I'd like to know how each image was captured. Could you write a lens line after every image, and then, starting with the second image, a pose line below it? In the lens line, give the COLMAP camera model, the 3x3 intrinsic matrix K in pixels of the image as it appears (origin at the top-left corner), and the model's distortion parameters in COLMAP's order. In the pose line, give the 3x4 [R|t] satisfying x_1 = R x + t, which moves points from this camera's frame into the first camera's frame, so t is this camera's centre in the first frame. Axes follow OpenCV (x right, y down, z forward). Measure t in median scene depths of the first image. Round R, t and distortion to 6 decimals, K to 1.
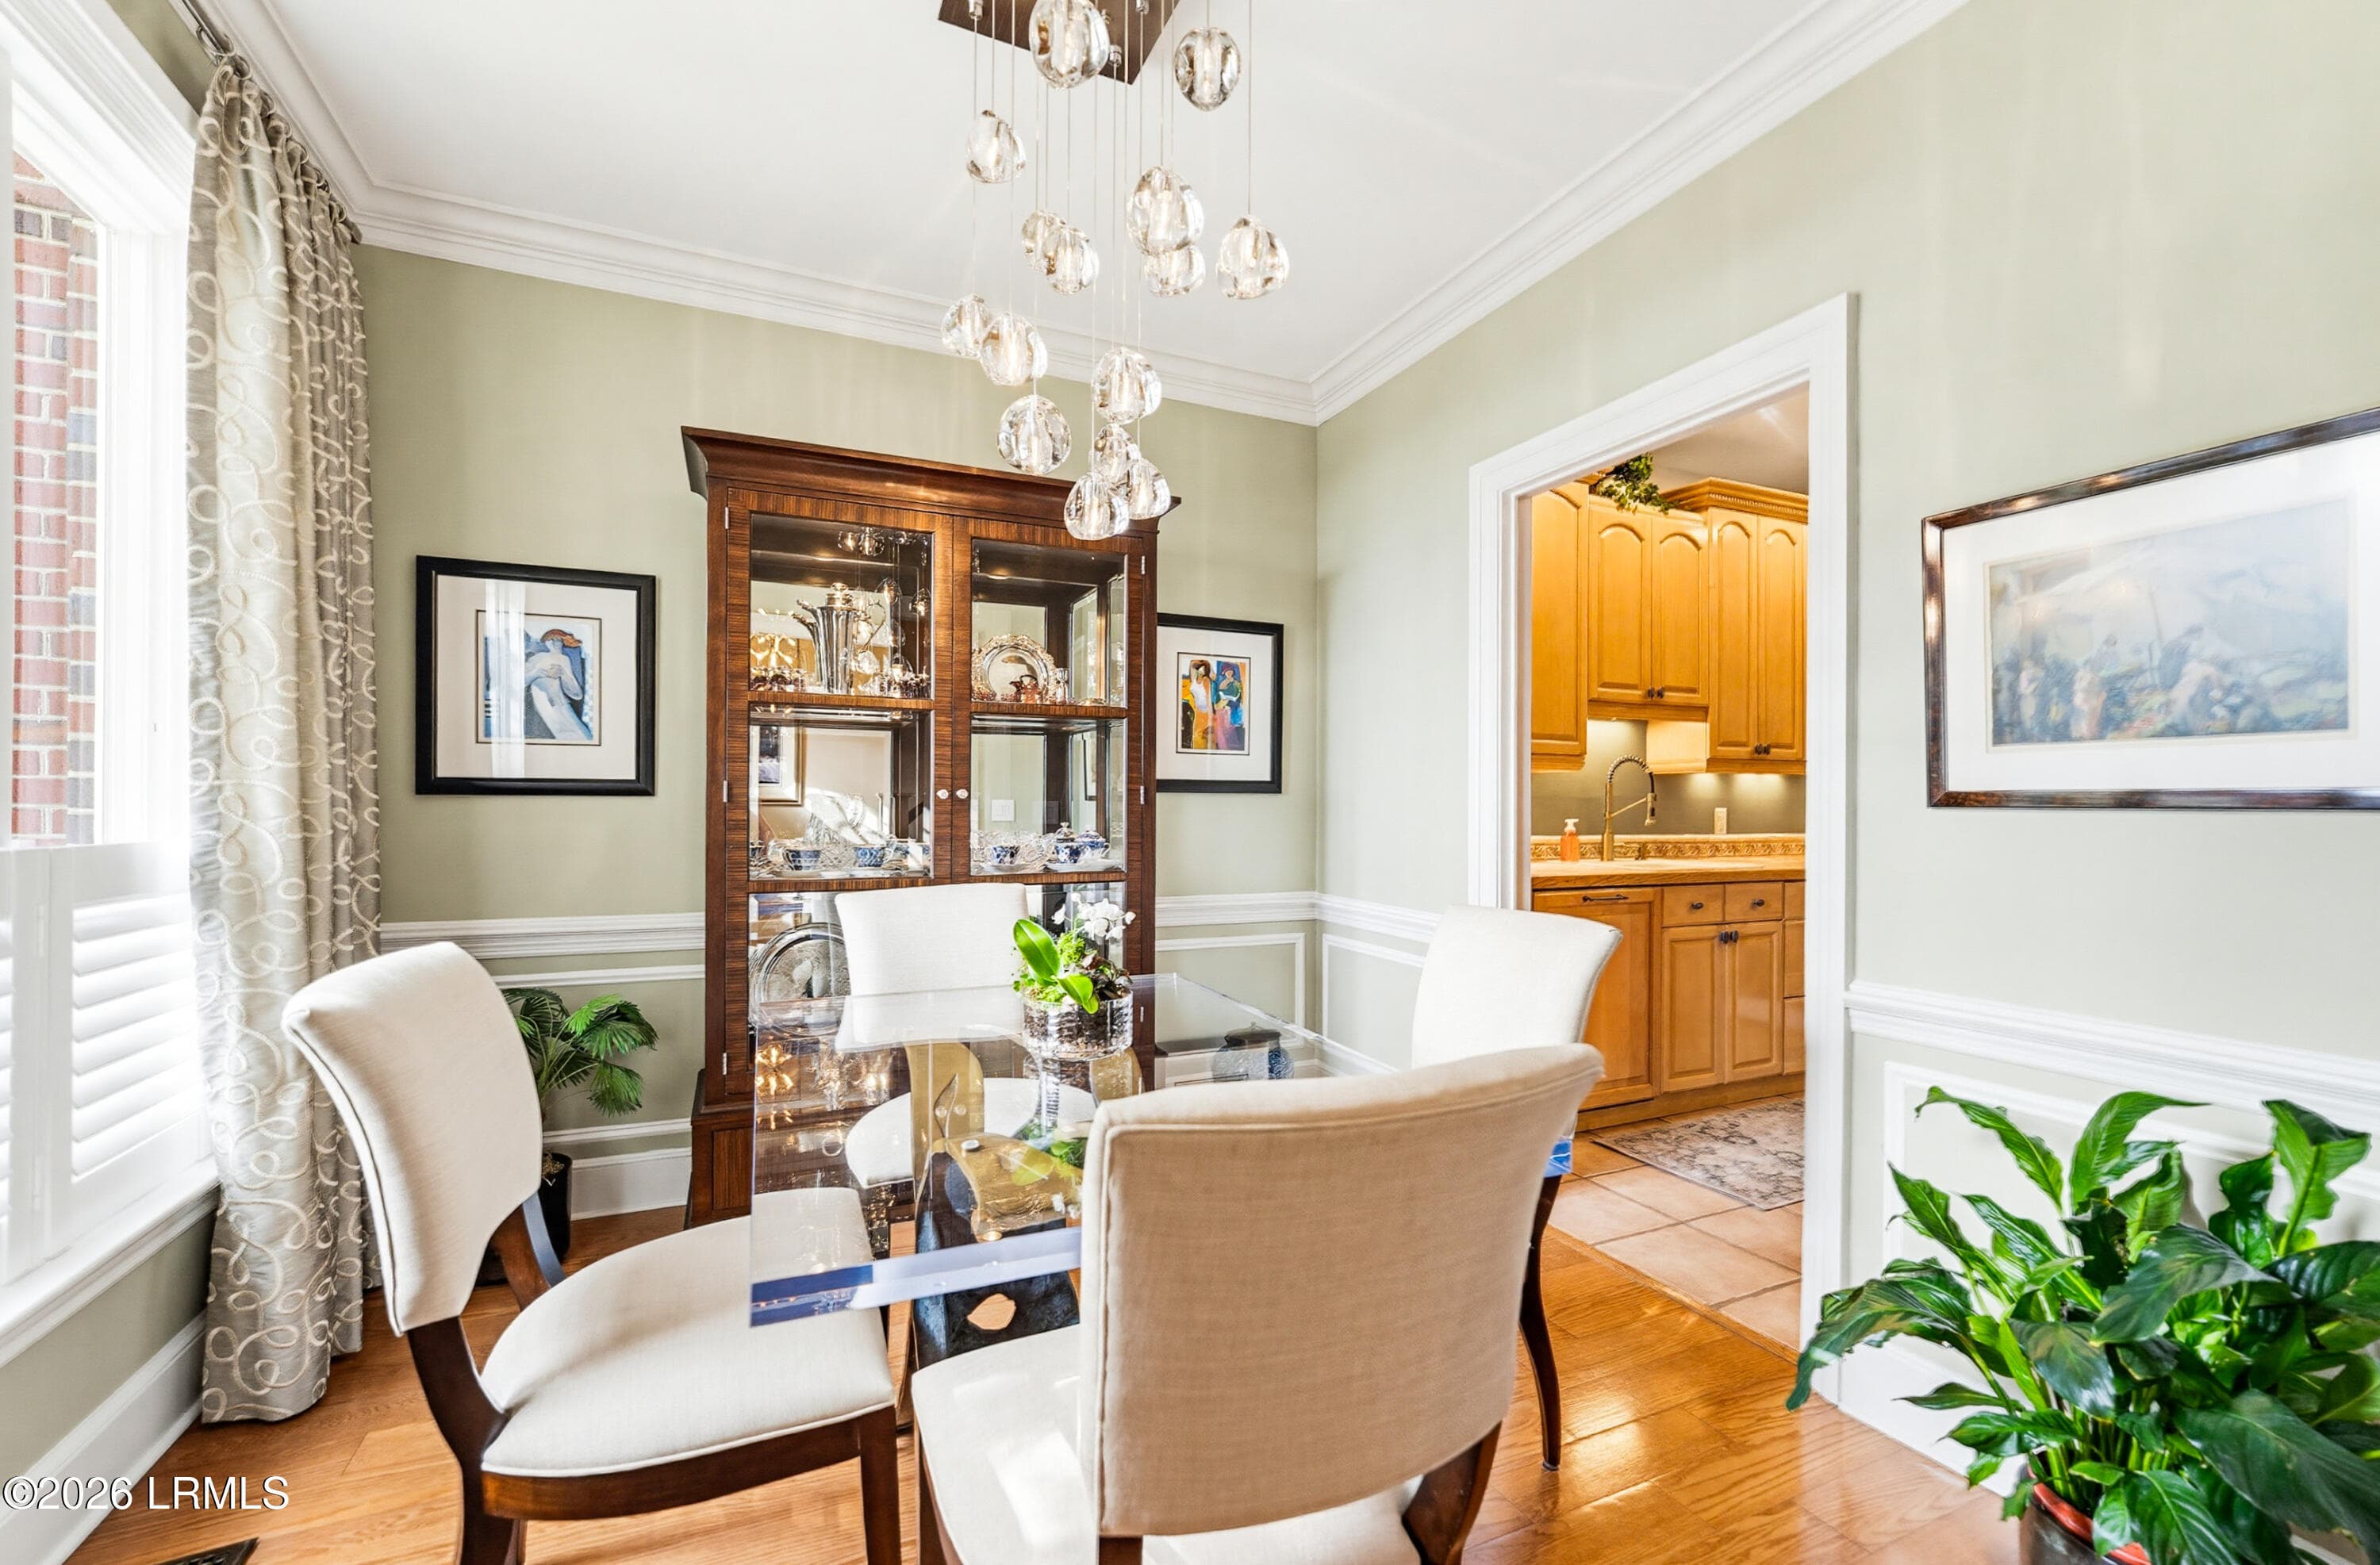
lens RADIAL K [[1002.8, 0, 1186.8], [0, 1002.8, 795.4], [0, 0, 1]] dist [-0.002154, -0.000045]
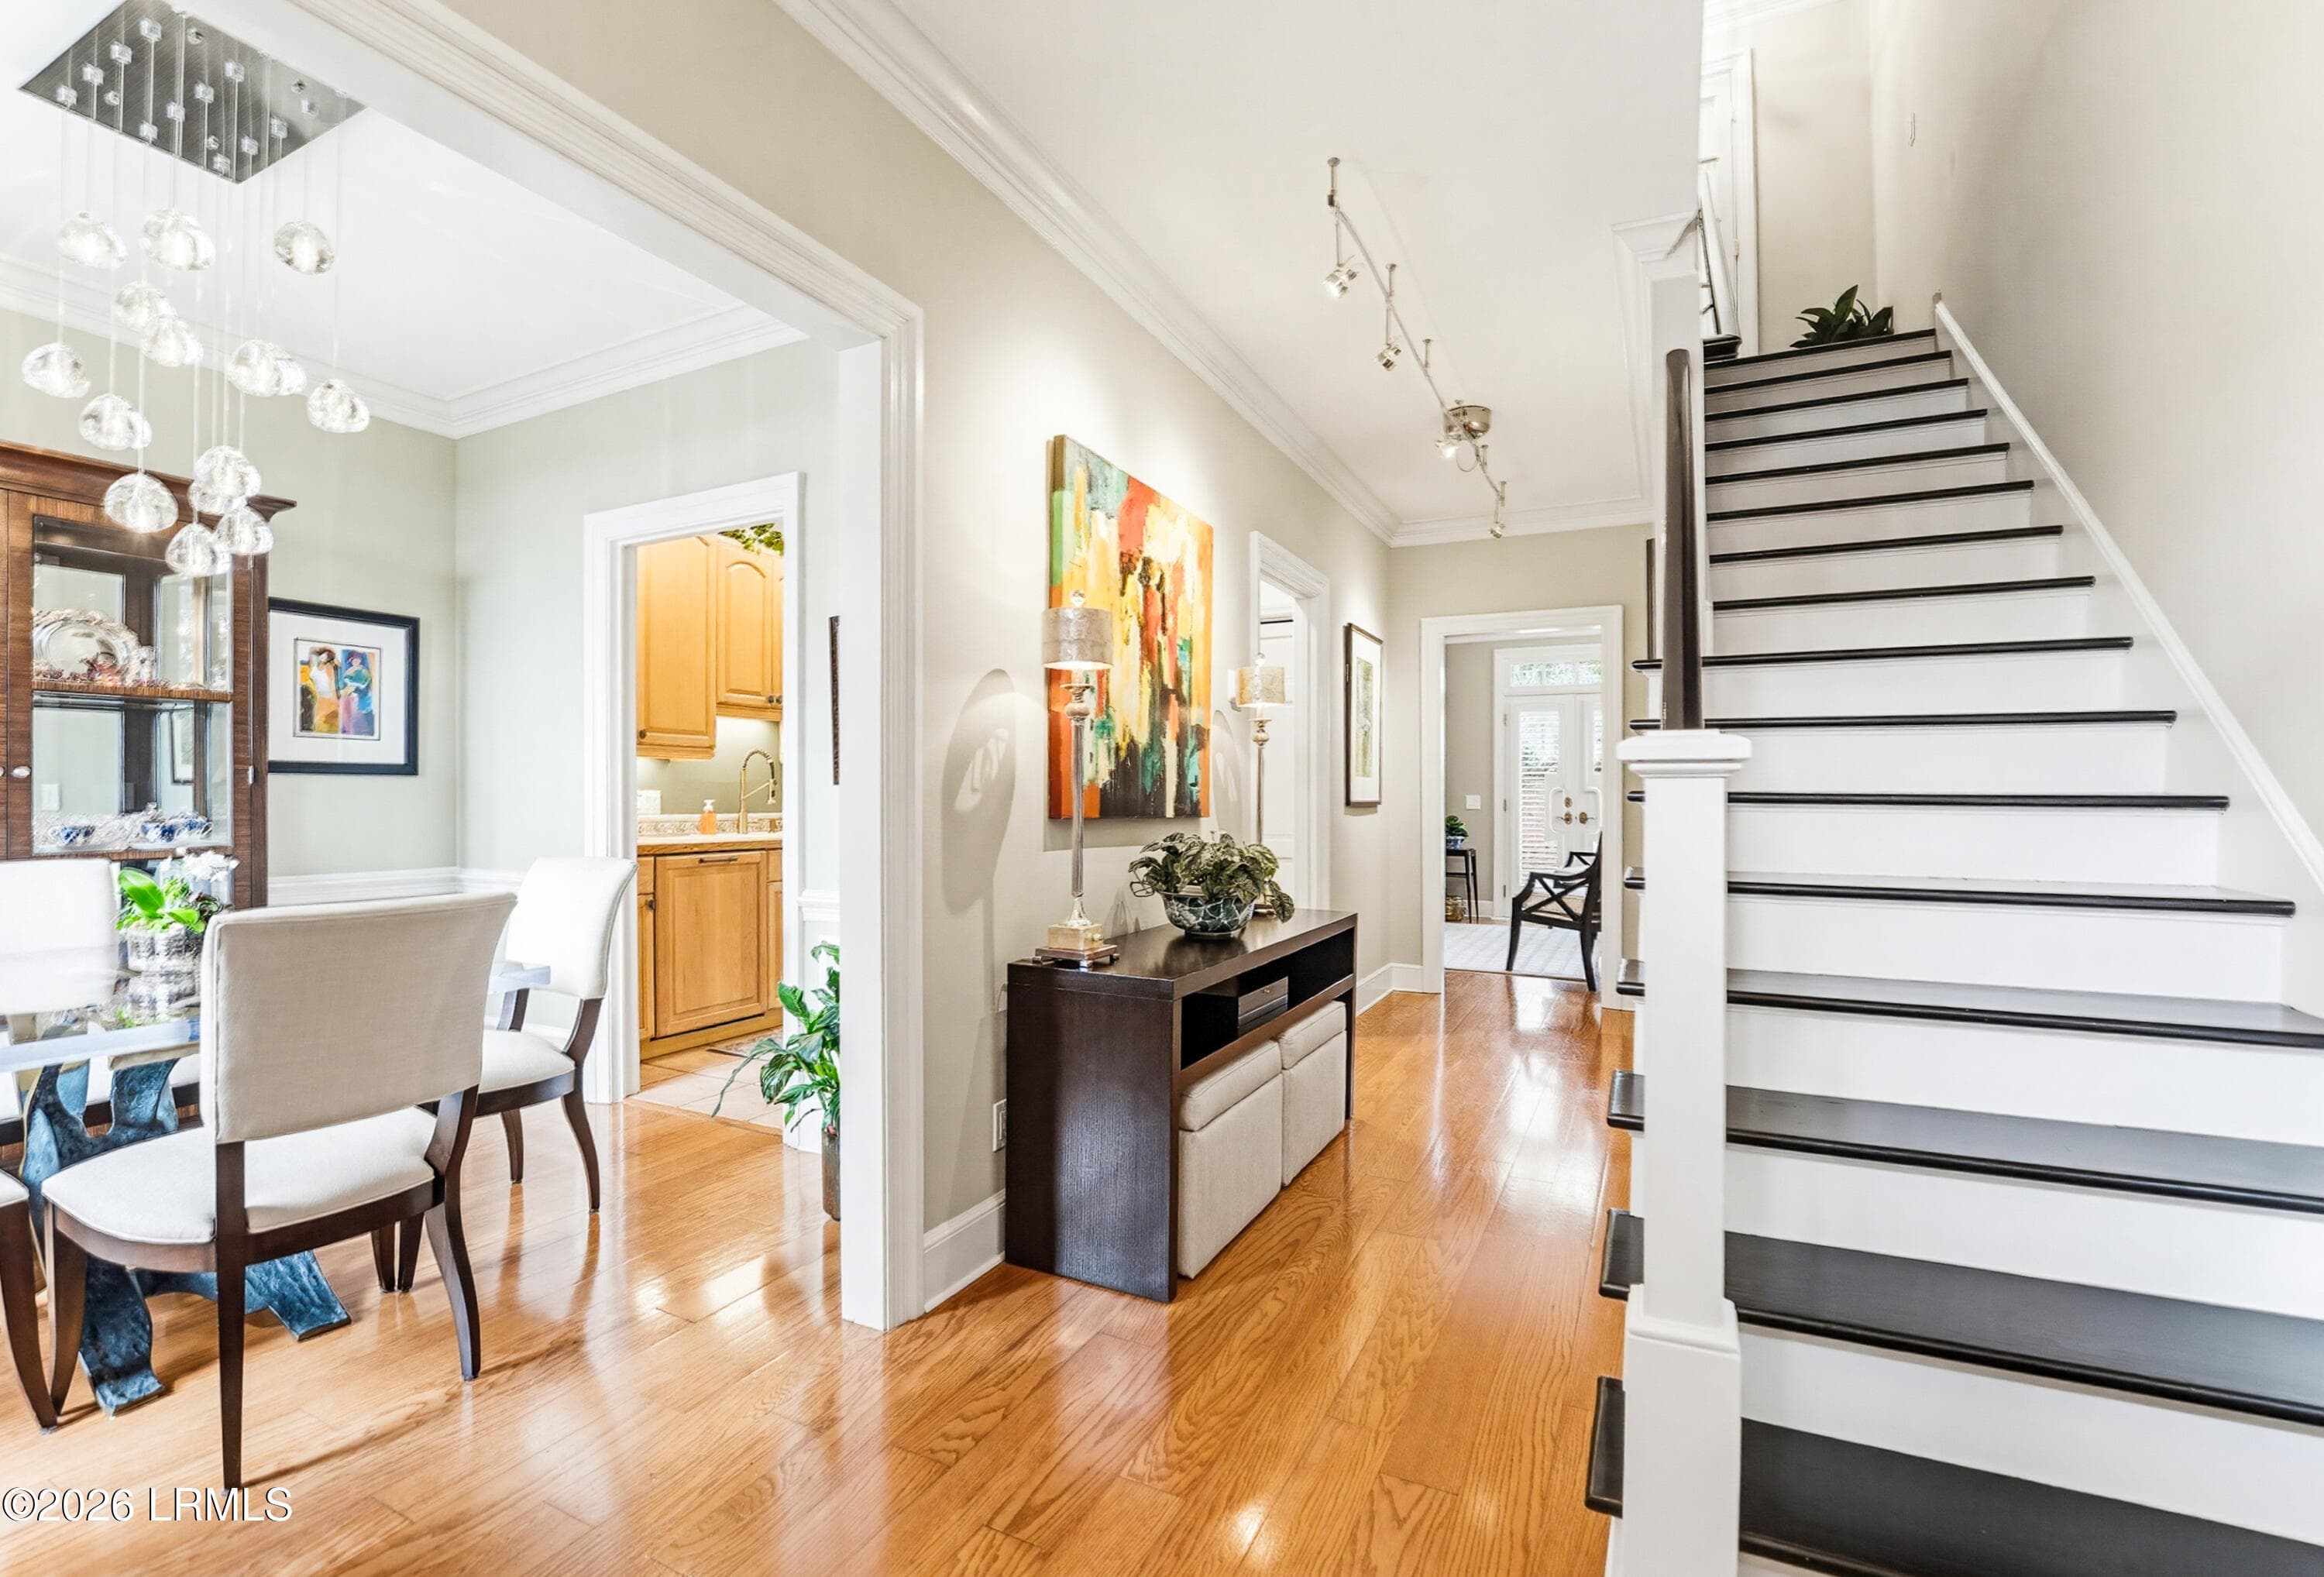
lens RADIAL K [[1062.6, 0, 1147.3], [0, 1062.6, 806.4], [0, 0, 1]] dist [-0.020755, -0.000540]
pose [[0.791765, -0.007768, 0.610777, 0.028156], [-0.003727, 0.999839, 0.017547, 0.008832], [-0.610815, -0.016170, 0.791608, -0.423325]]
